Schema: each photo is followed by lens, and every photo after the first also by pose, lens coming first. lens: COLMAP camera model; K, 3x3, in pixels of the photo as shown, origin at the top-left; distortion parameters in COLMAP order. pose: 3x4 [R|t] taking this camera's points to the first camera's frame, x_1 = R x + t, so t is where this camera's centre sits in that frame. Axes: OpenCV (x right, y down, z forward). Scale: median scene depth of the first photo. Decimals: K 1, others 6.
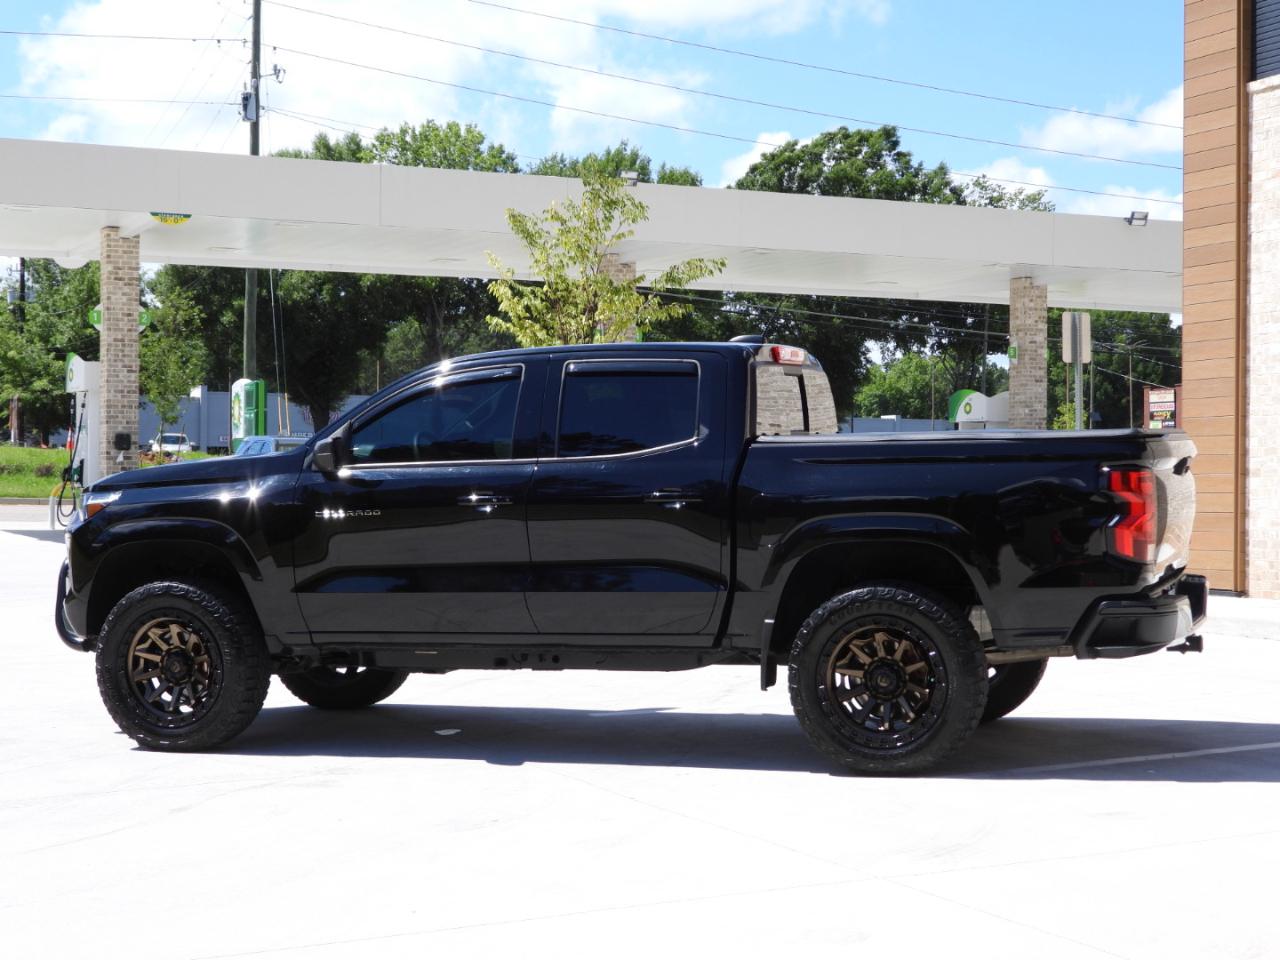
lens RADIAL K [[2220.6, 0, 642.5], [0, 2220.6, 476.7], [0, 0, 1]] dist [-0.015469, 0.000000]
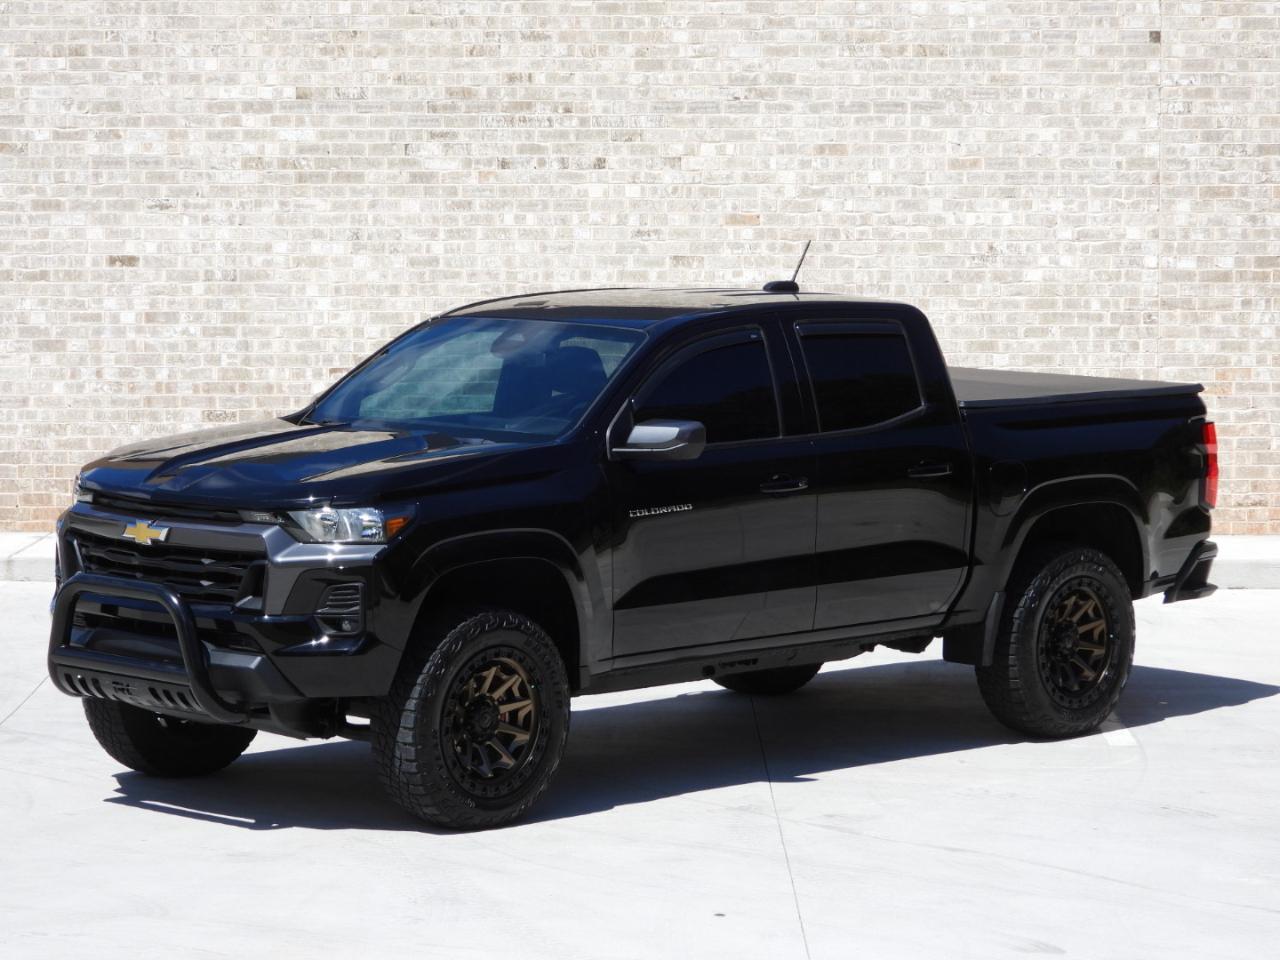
lens RADIAL K [[4402.1, 0, 645.9], [0, 4402.1, 480.6], [0, 0, 1]] dist [-0.059448, 0.000000]
pose [[0.418172, -0.060080, 0.906379, -0.939822], [-0.004309, 0.997668, 0.068120, -0.061558], [-0.908358, -0.032392, 0.416938, 0.182307]]
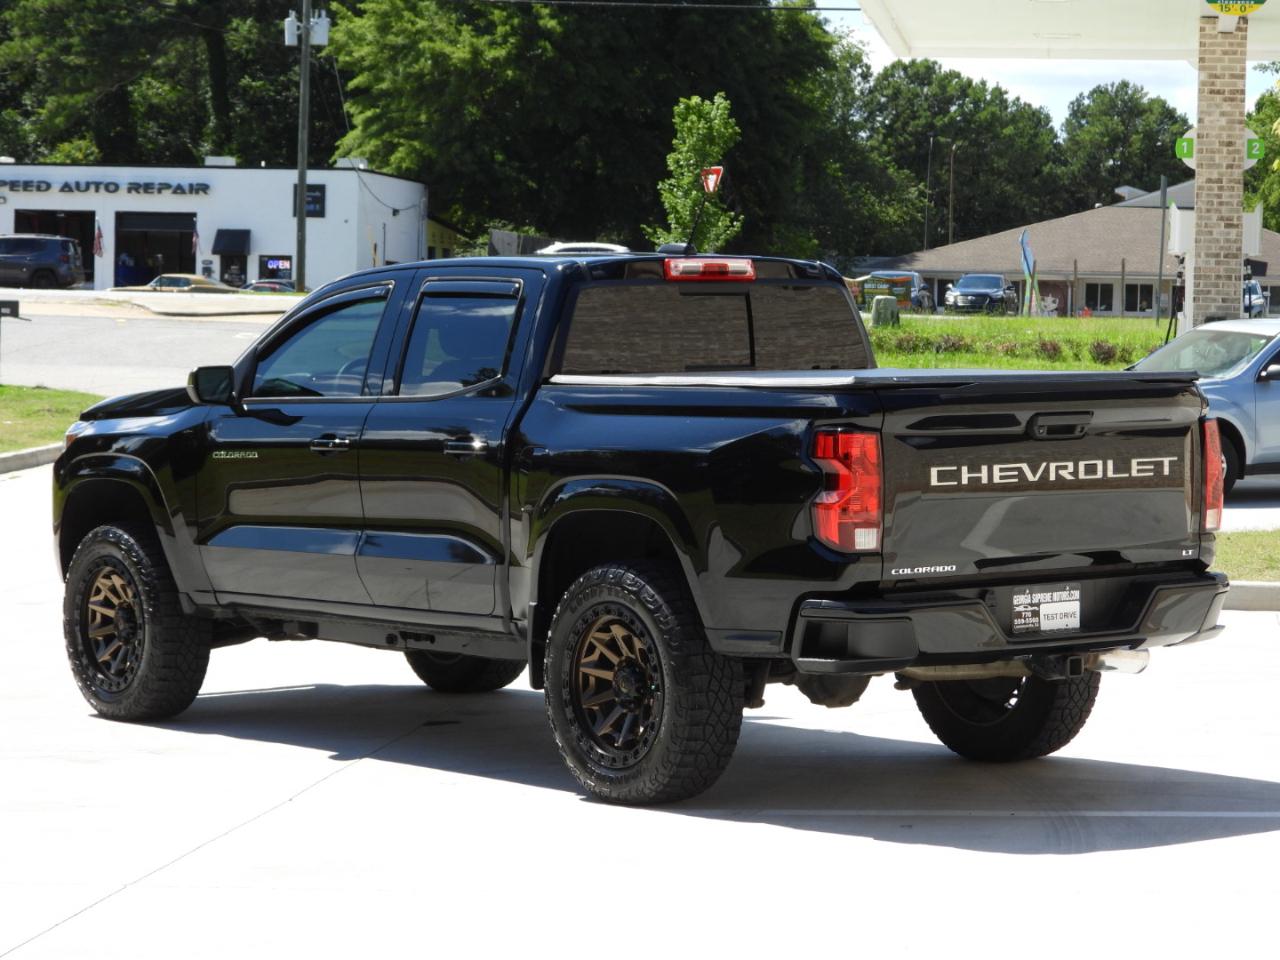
lens RADIAL K [[3465.9, 0, 641.6], [0, 3465.9, 432.9], [0, 0, 1]] dist [0.109531, 0.000000]
pose [[0.846734, 0.026847, -0.531339, 0.410860], [-0.015858, 0.999556, 0.025233, -0.016345], [0.531780, -0.012940, 0.846783, -0.029702]]
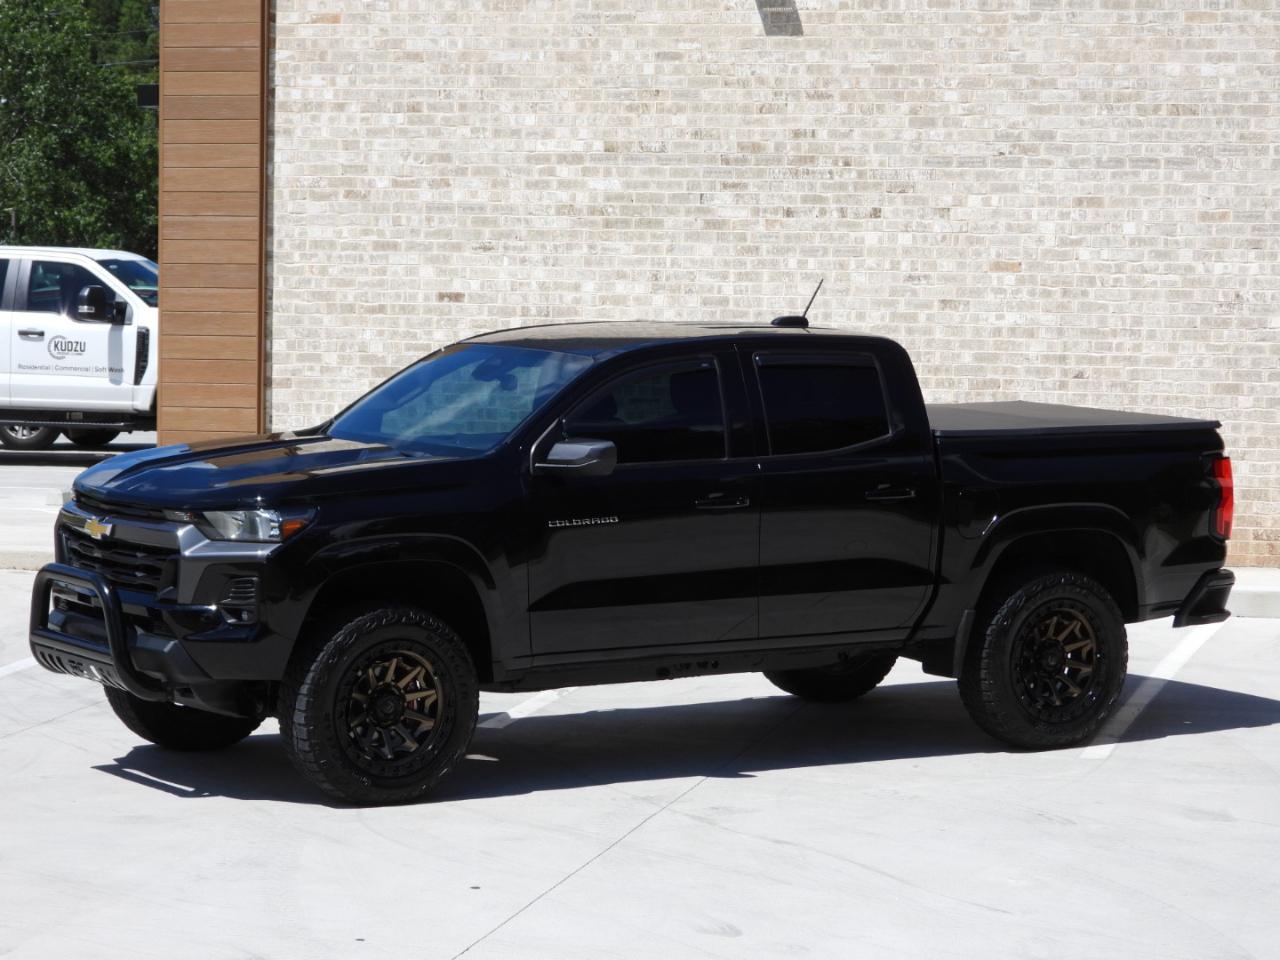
lens RADIAL K [[4065.7, 0, 633.9], [0, 4065.7, 478.8], [0, 0, 1]] dist [-0.055825, 0.000000]
pose [[0.616666, -0.038324, 0.786292, -0.822180], [-0.014599, 0.998086, 0.060097, -0.058258], [-0.787090, -0.048539, 0.614926, -0.022380]]
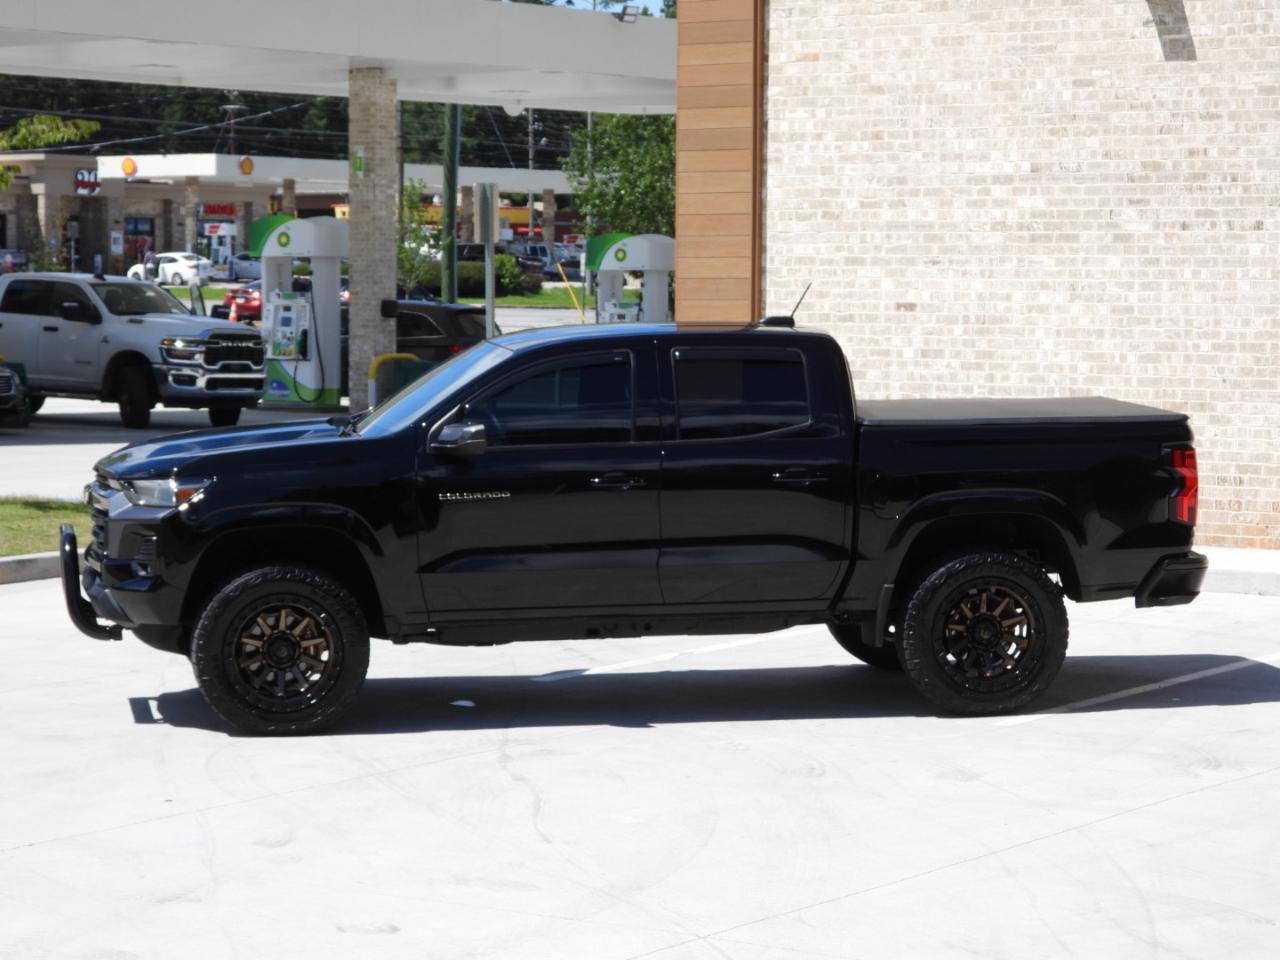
lens RADIAL K [[3766.9, 0, 639.5], [0, 3766.9, 481.9], [0, 0, 1]] dist [-0.039124, 0.000000]
pose [[0.871879, -0.025852, 0.489038, -0.531507], [-0.004421, 0.998150, 0.060646, -0.055444], [-0.489701, -0.055038, 0.870151, -0.324032]]
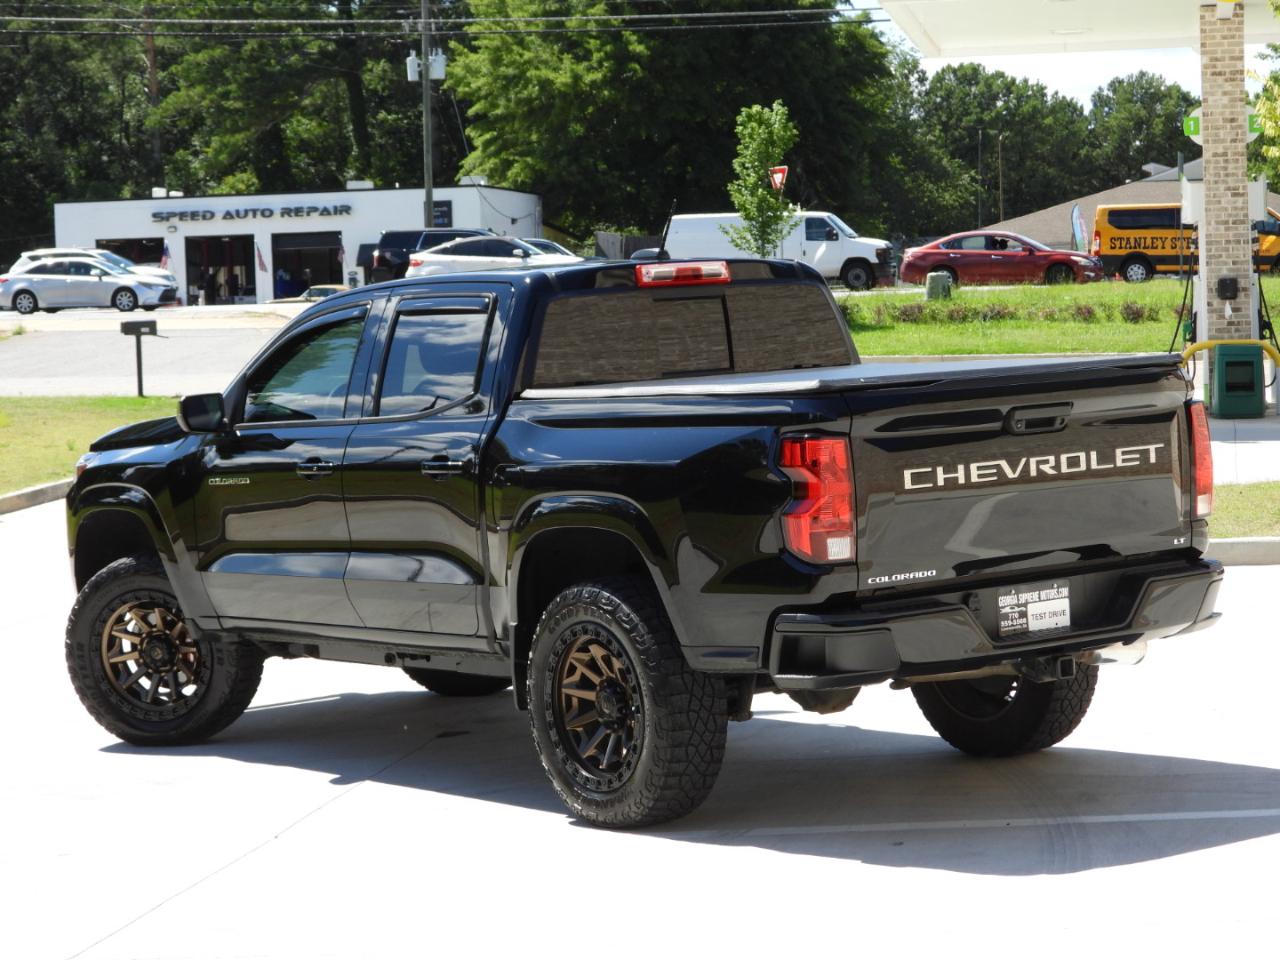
lens RADIAL K [[2987.2, 0, 642.6], [0, 2987.2, 475.7], [0, 0, 1]] dist [0.049773, 0.000000]
pose [[0.828409, -0.002686, -0.560117, 0.374941], [0.036772, 0.998092, 0.049599, -0.021485], [0.558916, -0.061685, 0.826927, 0.074687]]
